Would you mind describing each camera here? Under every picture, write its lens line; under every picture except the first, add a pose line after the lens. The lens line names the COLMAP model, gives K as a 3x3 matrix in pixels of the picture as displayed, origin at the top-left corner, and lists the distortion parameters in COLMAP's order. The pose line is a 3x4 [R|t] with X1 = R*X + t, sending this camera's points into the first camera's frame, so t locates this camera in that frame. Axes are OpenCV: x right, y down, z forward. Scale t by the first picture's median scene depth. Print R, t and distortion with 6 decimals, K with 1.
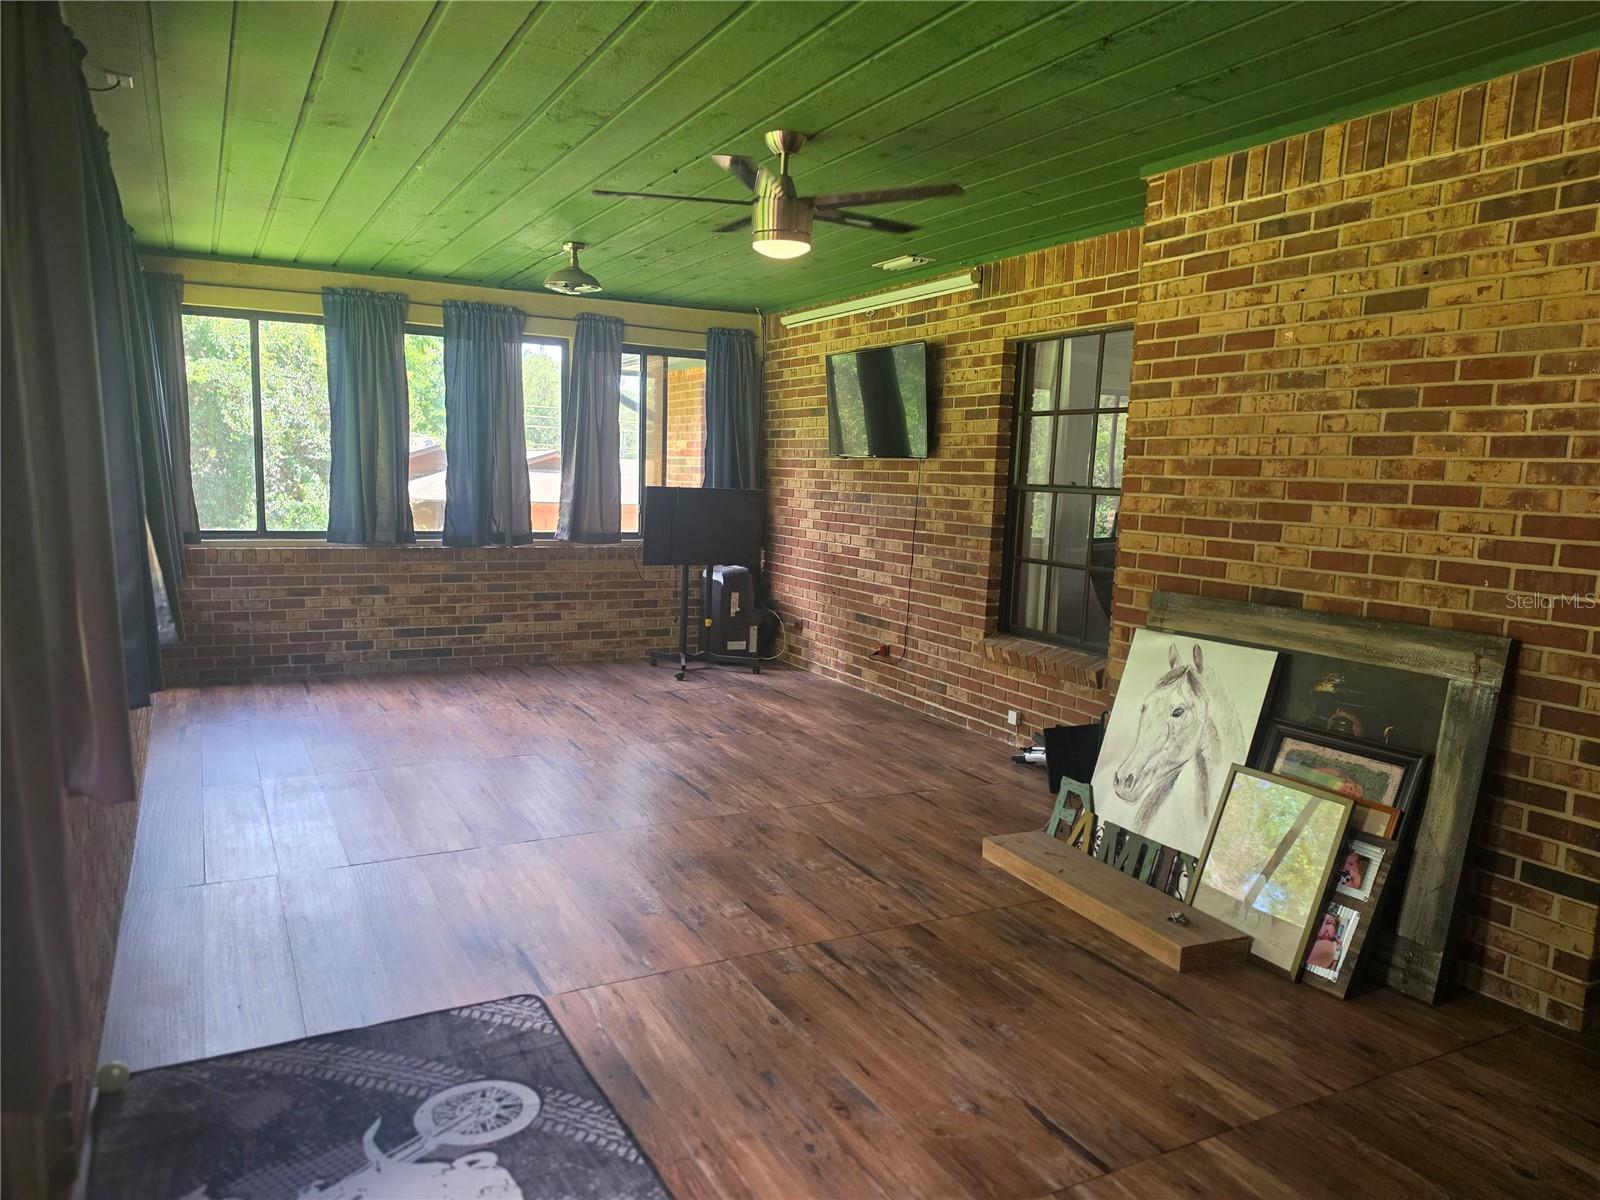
lens RADIAL K [[1108.5, 0, 778.8], [0, 1108.5, 594.2], [0, 0, 1]] dist [0.086938, -0.125563]
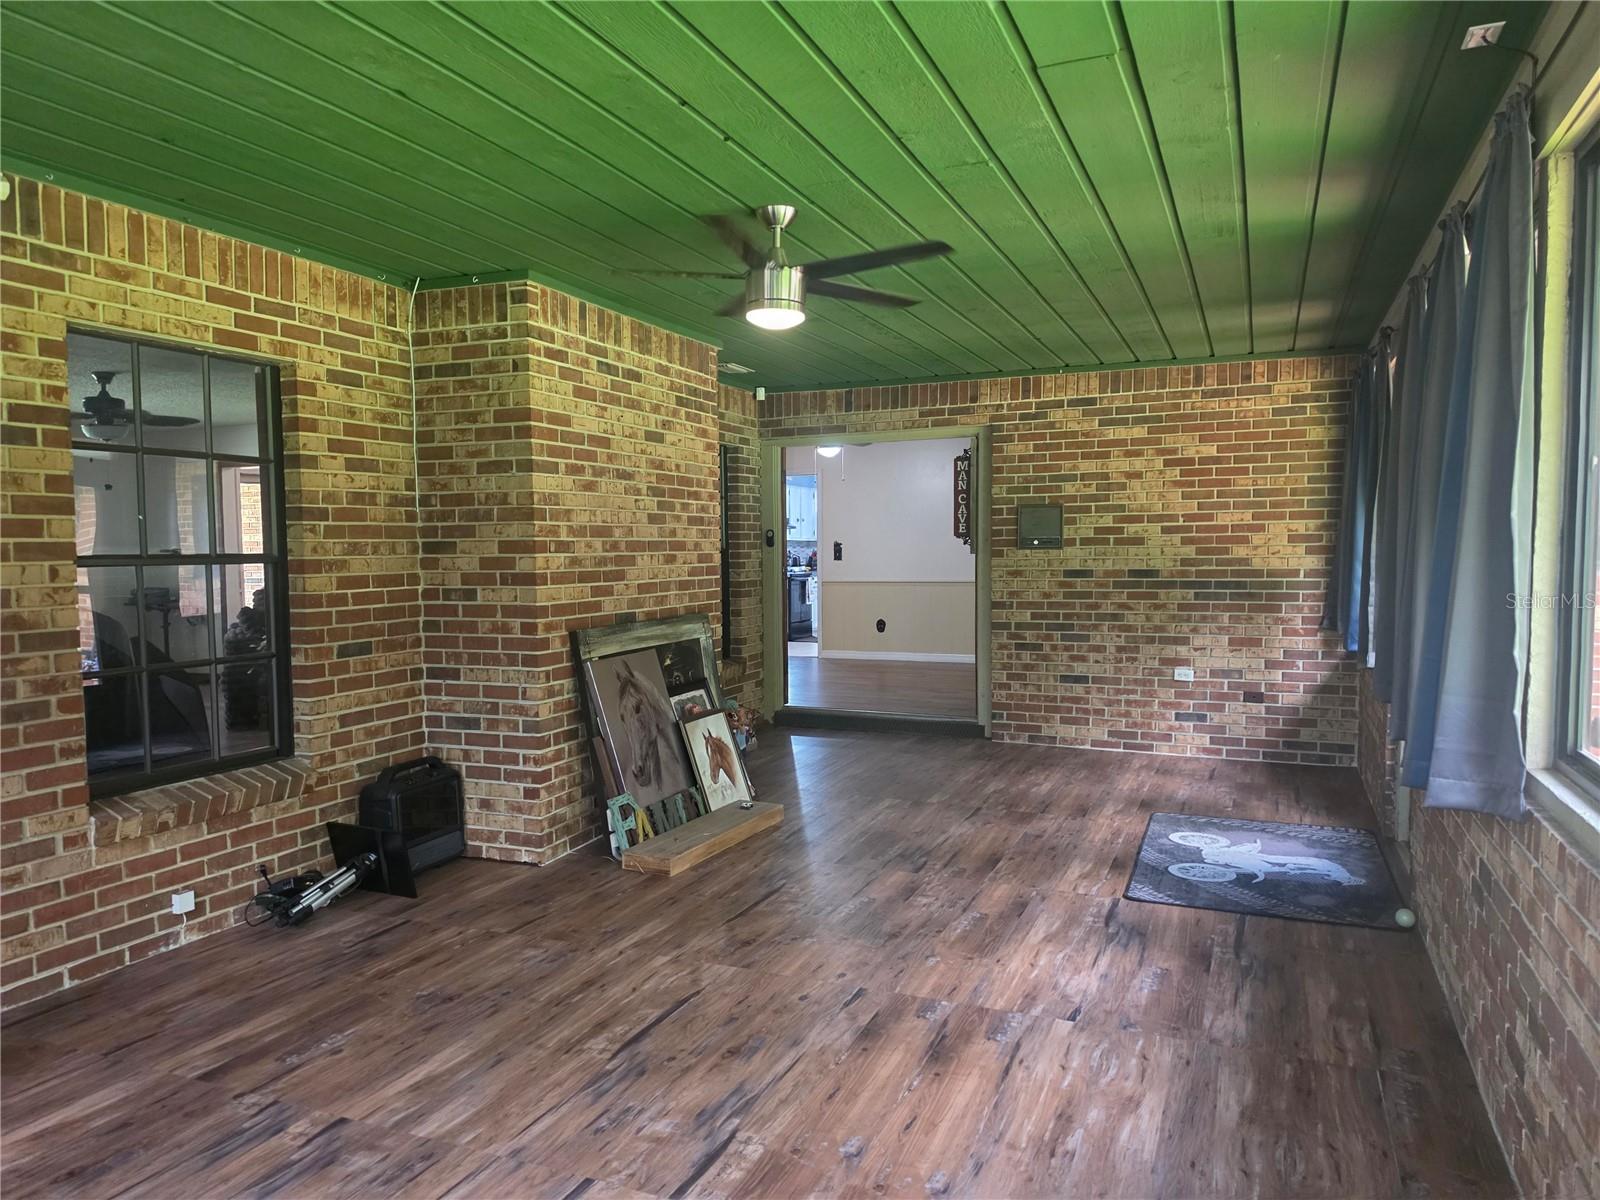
lens RADIAL K [[1108.5, 0, 778.8], [0, 1108.5, 594.2], [0, 0, 1]] dist [0.086938, -0.125563]
pose [[-0.635971, -0.058826, 0.769468, -0.822363], [0.076449, 0.987383, 0.138672, -0.217173], [-0.767917, 0.147016, -0.623450, 1.754818]]
